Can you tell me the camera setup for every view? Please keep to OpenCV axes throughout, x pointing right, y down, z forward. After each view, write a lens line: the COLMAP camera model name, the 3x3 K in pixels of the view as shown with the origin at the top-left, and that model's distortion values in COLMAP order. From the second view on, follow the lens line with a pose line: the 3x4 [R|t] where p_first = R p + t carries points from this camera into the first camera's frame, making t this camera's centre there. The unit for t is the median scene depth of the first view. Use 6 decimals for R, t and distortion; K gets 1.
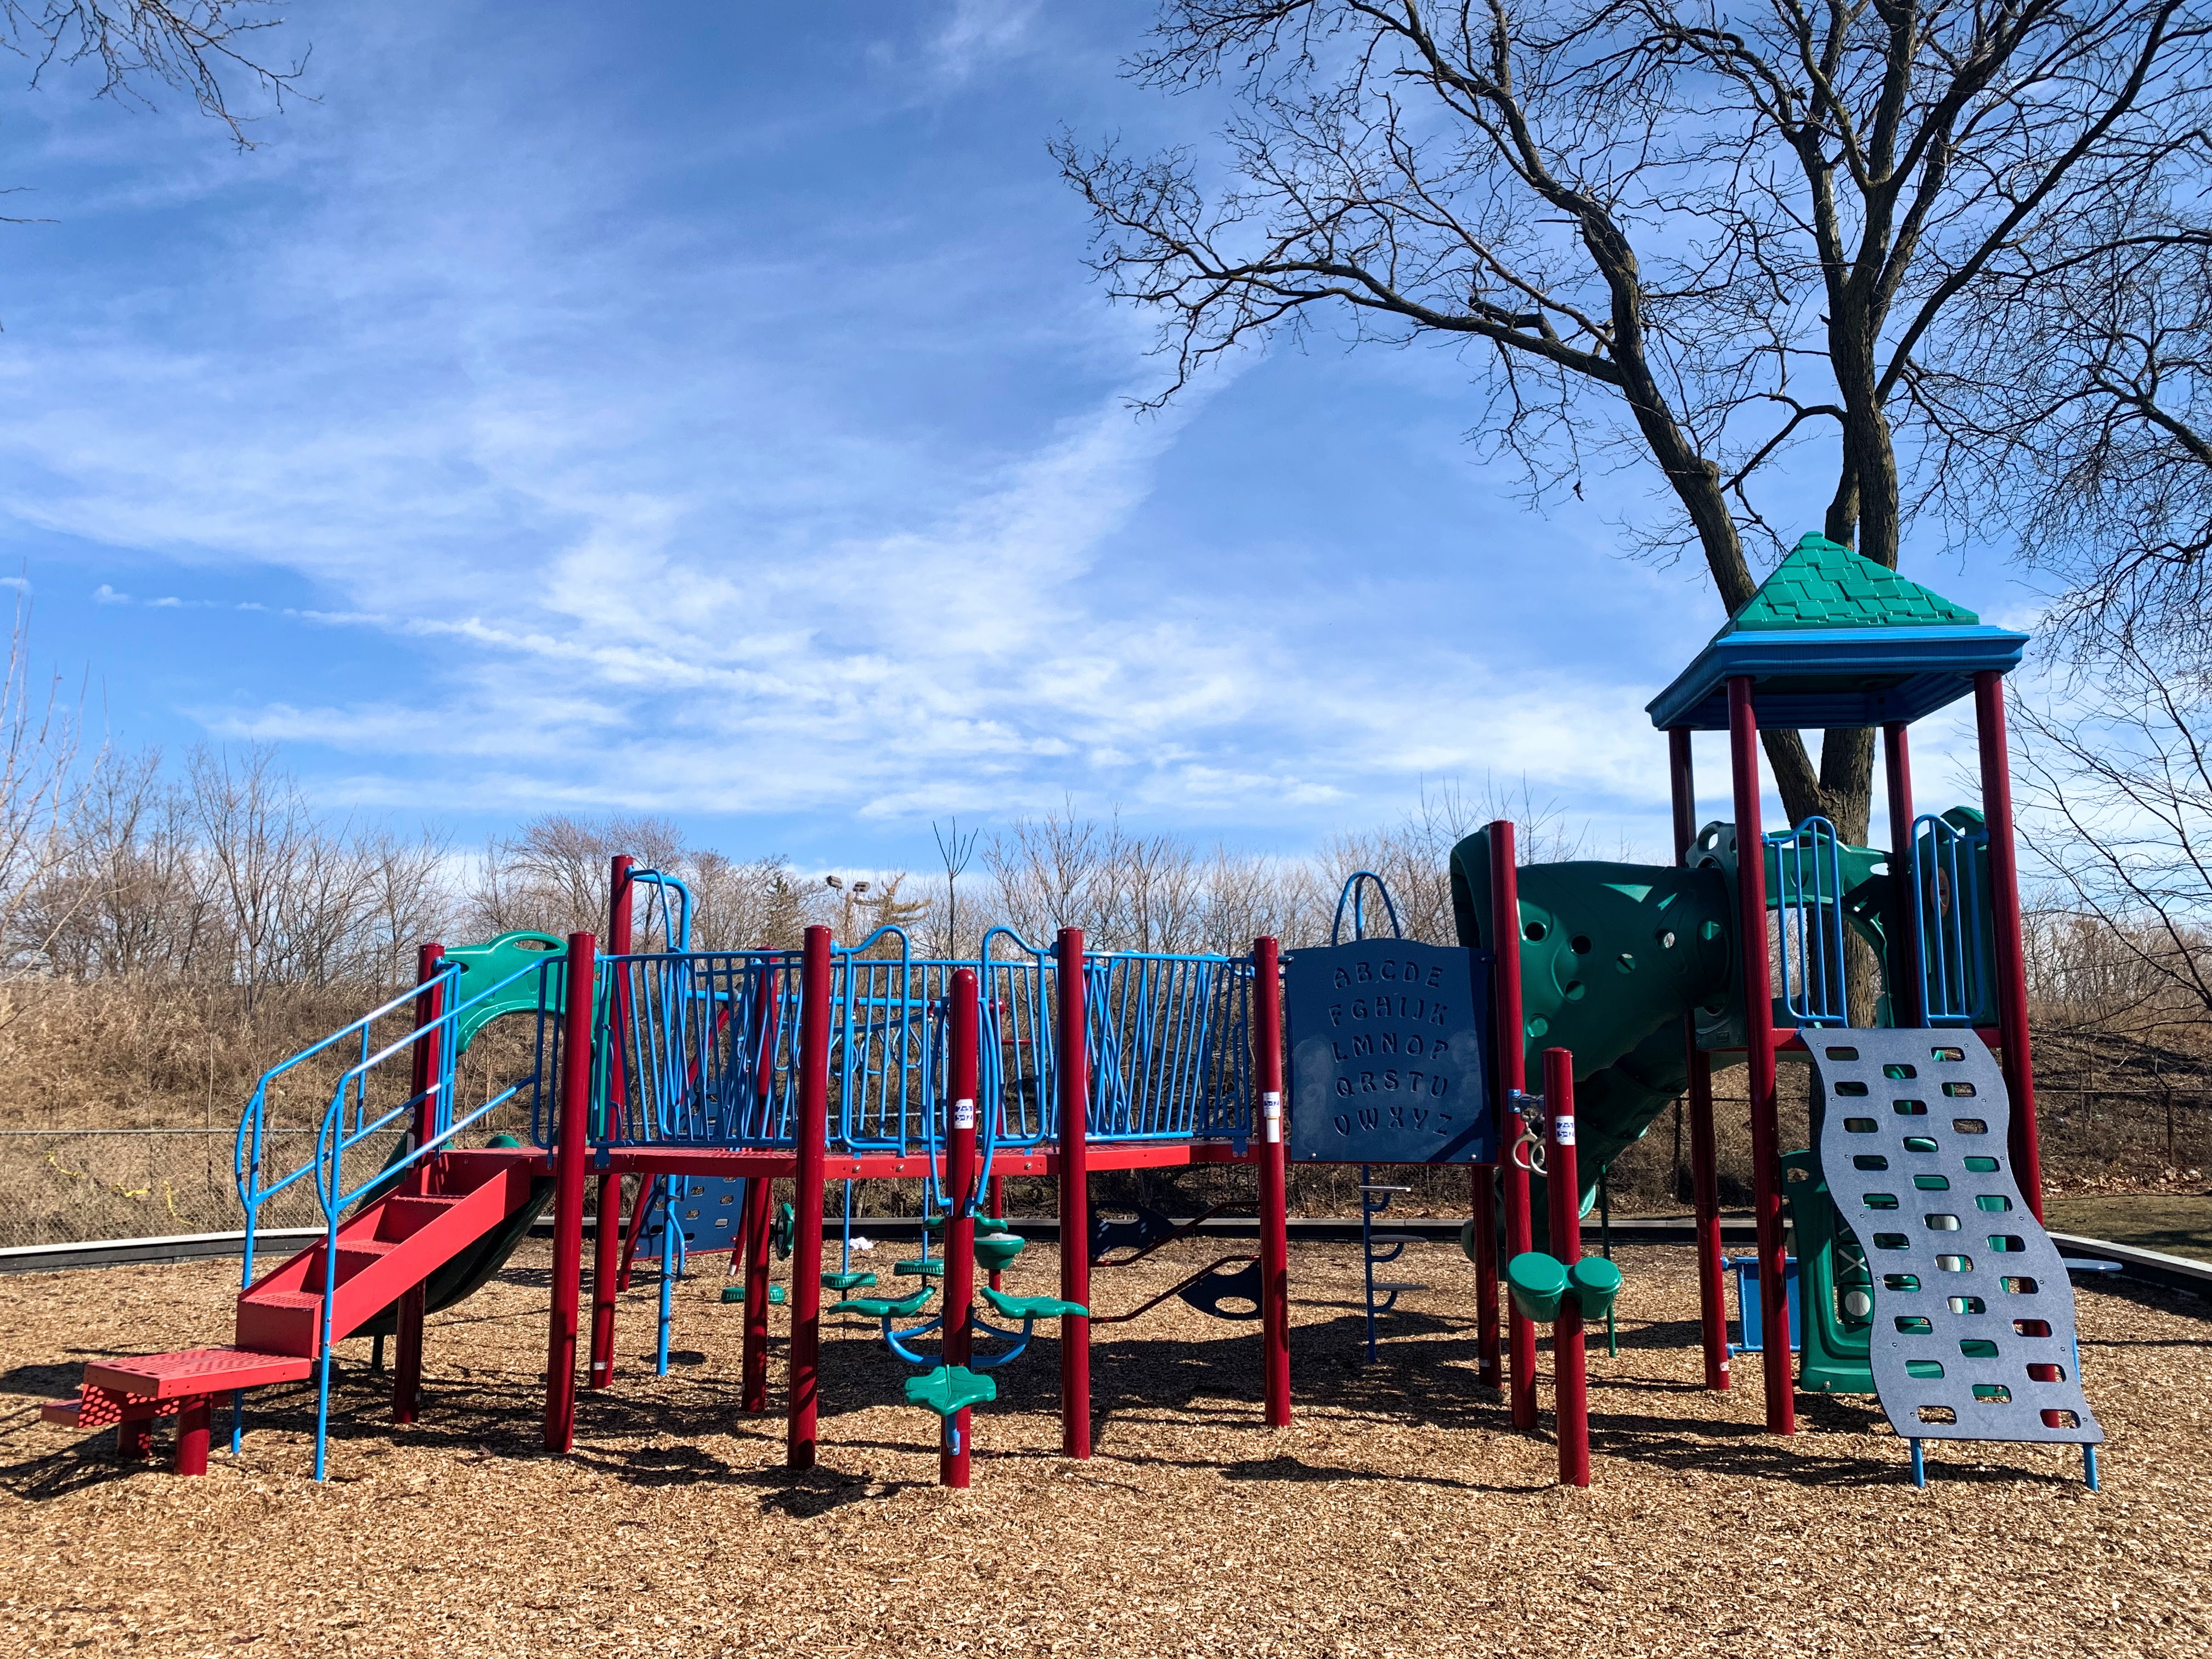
lens RADIAL K [[1681.8, 0, 1106.0], [0, 1681.8, 829.5], [0, 0, 1]] dist [-0.006510, 0.003653]
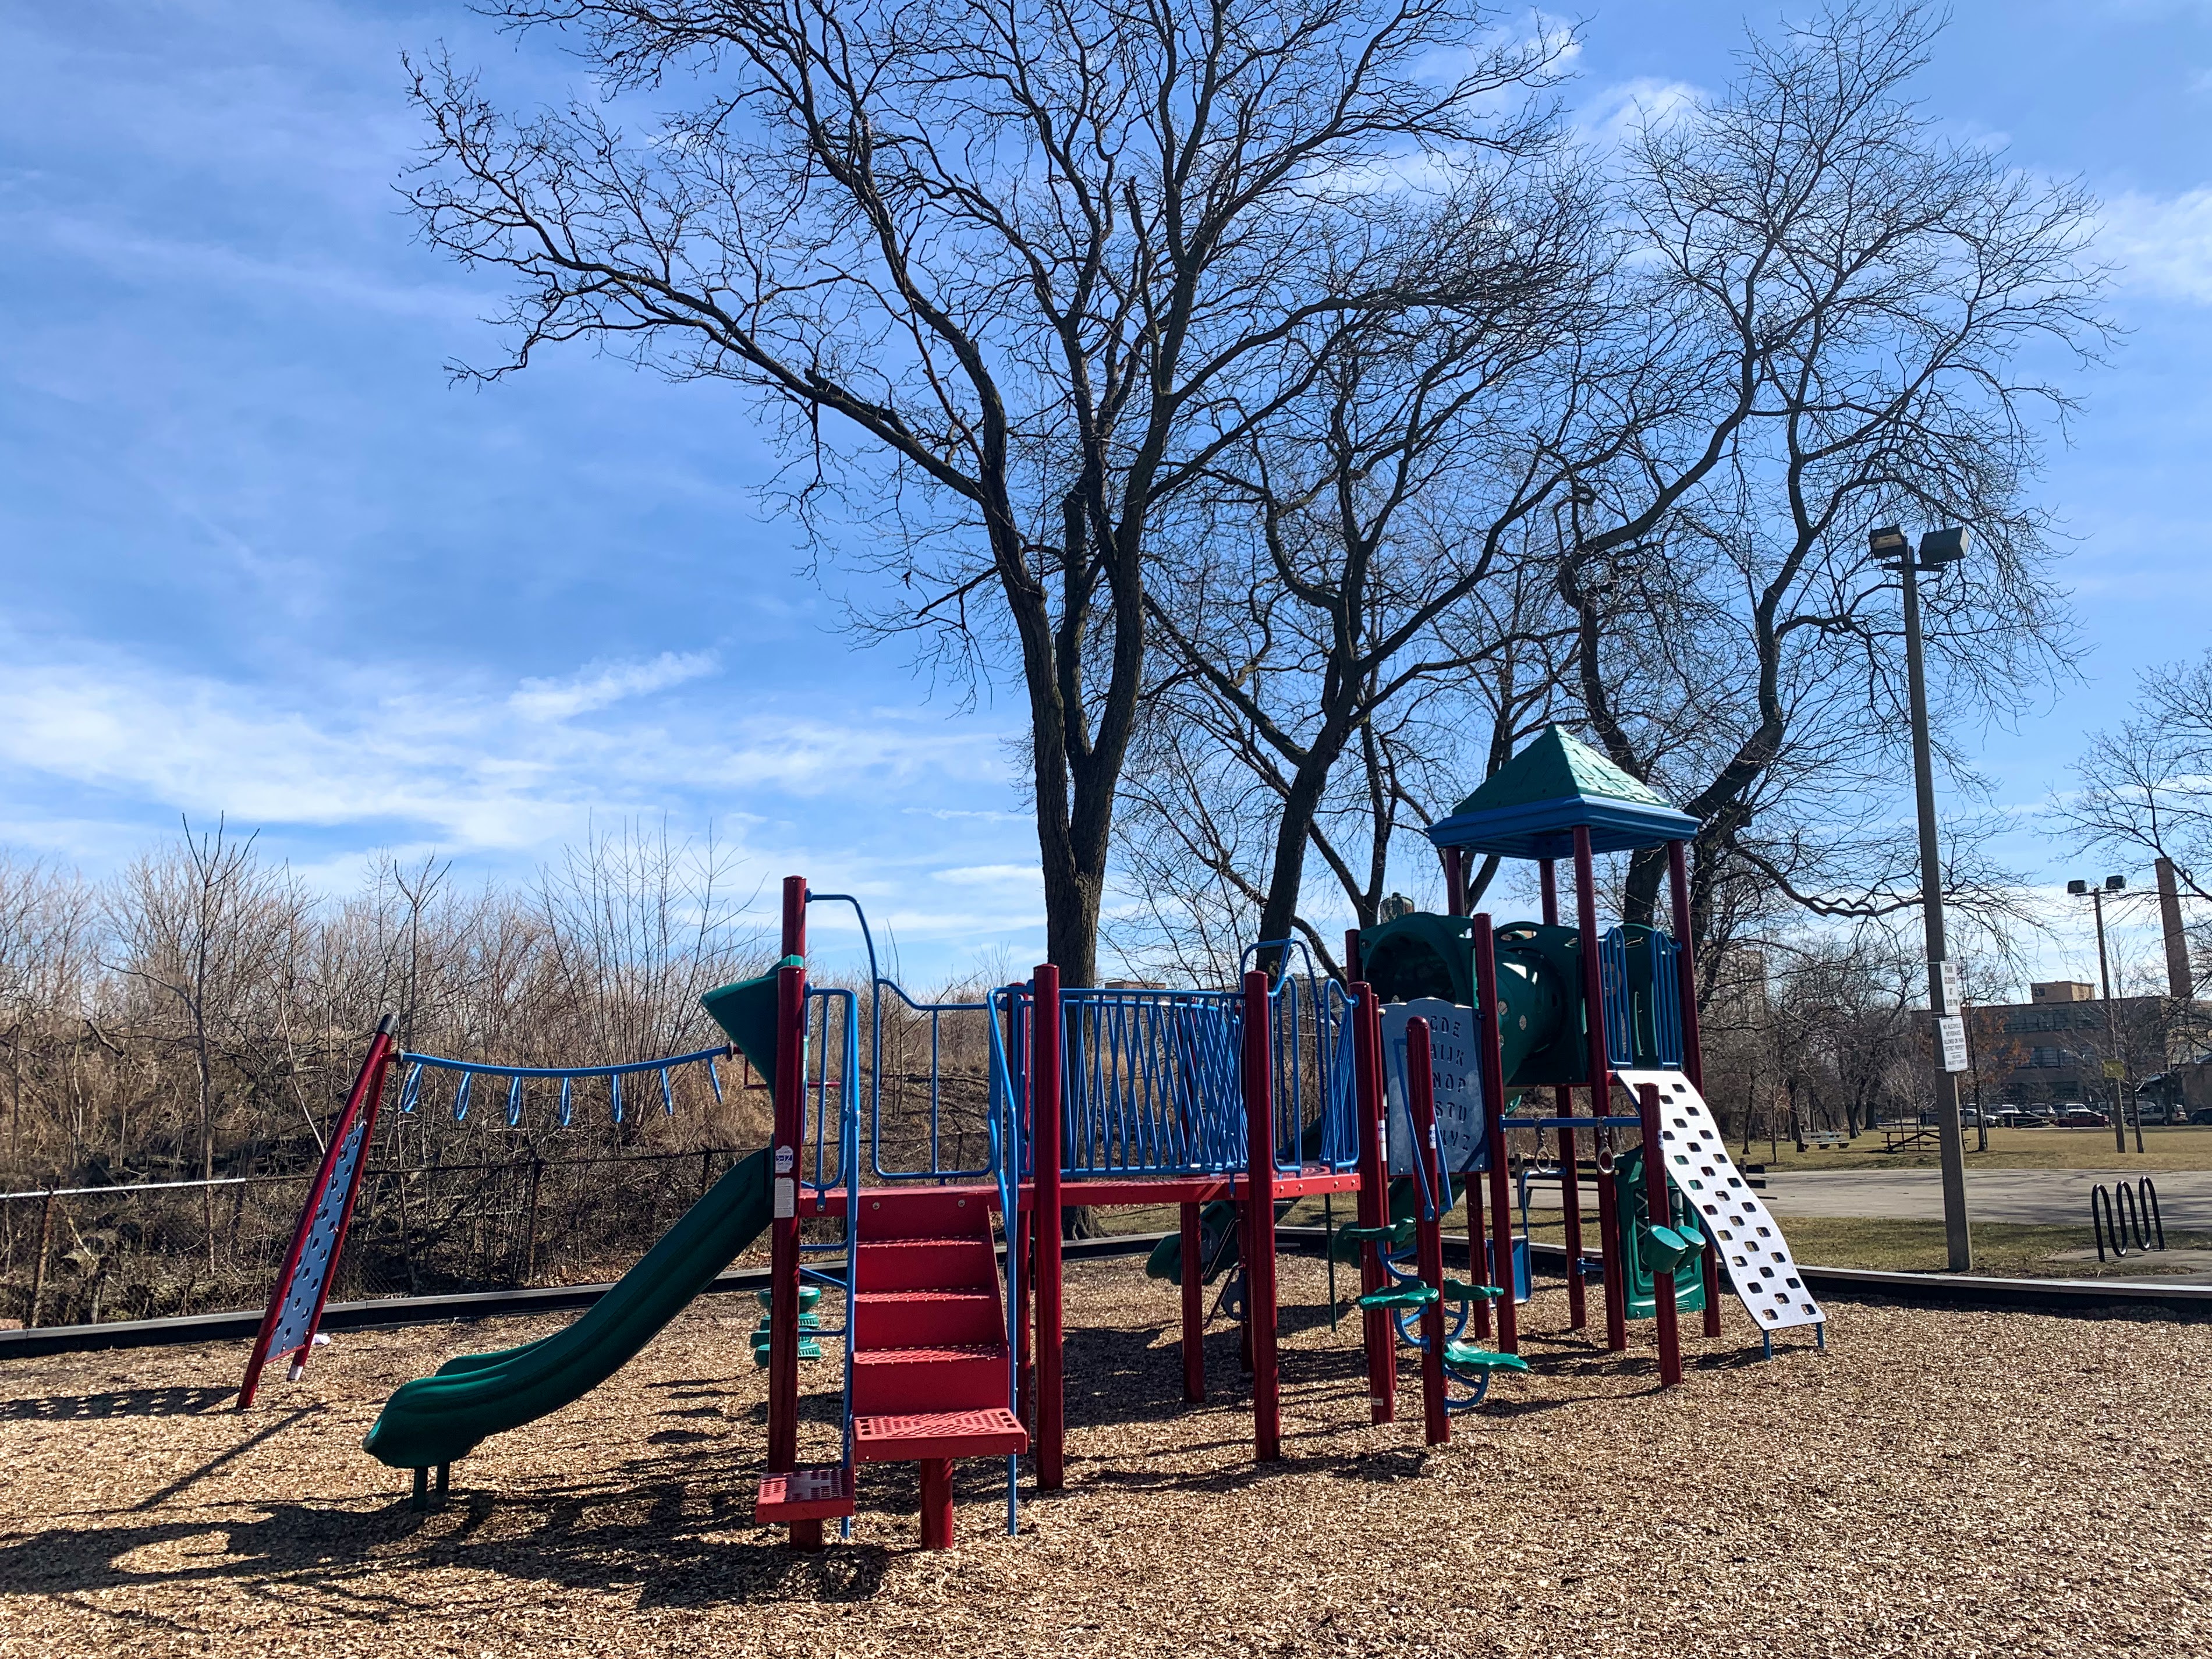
lens RADIAL K [[1681.8, 0, 1106.0], [0, 1681.8, 829.5], [0, 0, 1]] dist [-0.006510, 0.003653]
pose [[0.695242, 0.103637, 0.711265, -1.020133], [-0.092251, 0.994232, -0.054695, 0.032123], [-0.712832, -0.027589, 0.700792, 0.315751]]
